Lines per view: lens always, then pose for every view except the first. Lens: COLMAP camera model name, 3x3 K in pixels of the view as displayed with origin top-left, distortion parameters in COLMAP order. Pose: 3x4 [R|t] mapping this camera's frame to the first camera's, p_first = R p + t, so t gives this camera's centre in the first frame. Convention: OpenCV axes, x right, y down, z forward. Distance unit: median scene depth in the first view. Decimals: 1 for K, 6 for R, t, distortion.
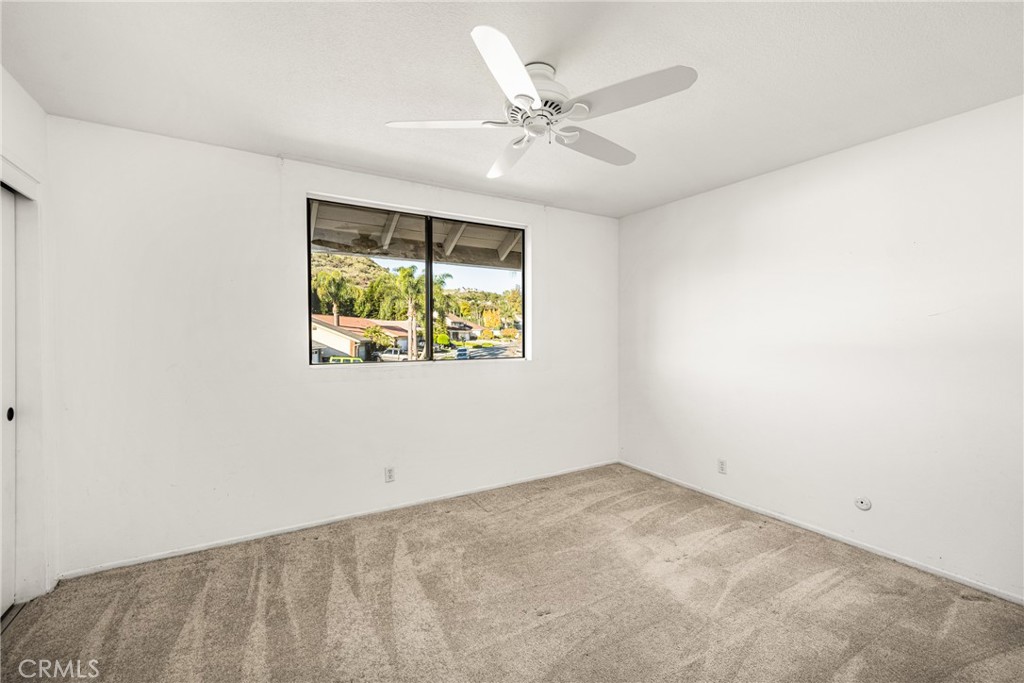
lens RADIAL K [[435.3, 0, 512.0], [0, 435.3, 341.5], [0, 0, 1]] dist [-0.001069, -0.000182]
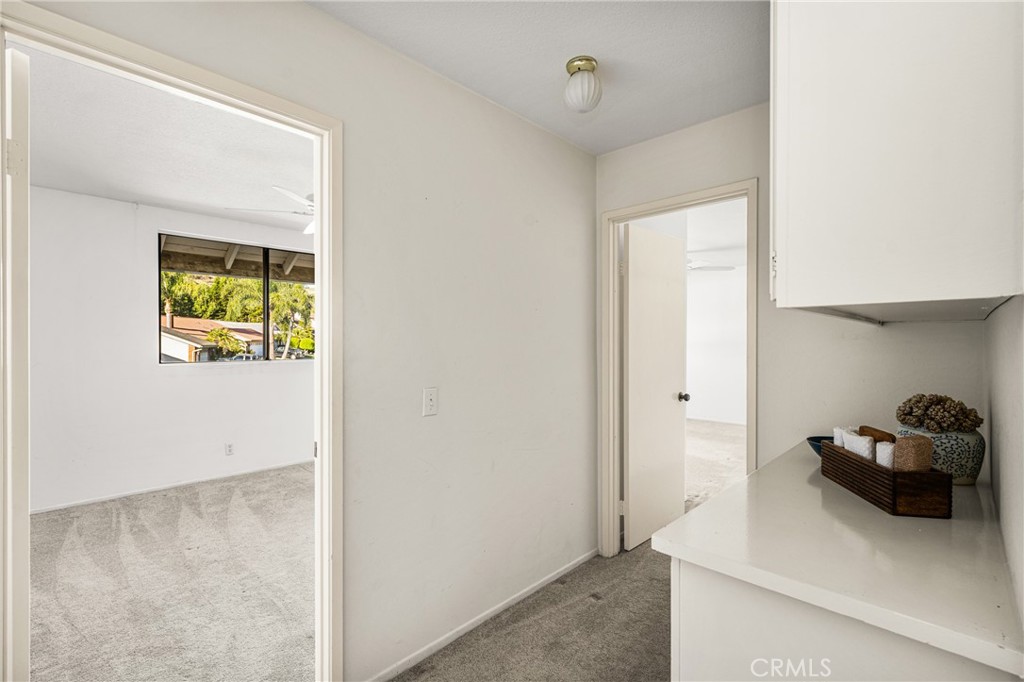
lens RADIAL K [[457.0, 0, 512.0], [0, 457.0, 341.0], [0, 0, 1]] dist [-0.000619, -0.000133]
pose [[0.966003, 0.003809, 0.258504, 0.143788], [-0.000647, 0.999924, -0.012315, 0.003111], [-0.258531, 0.011729, 0.965932, -0.430121]]
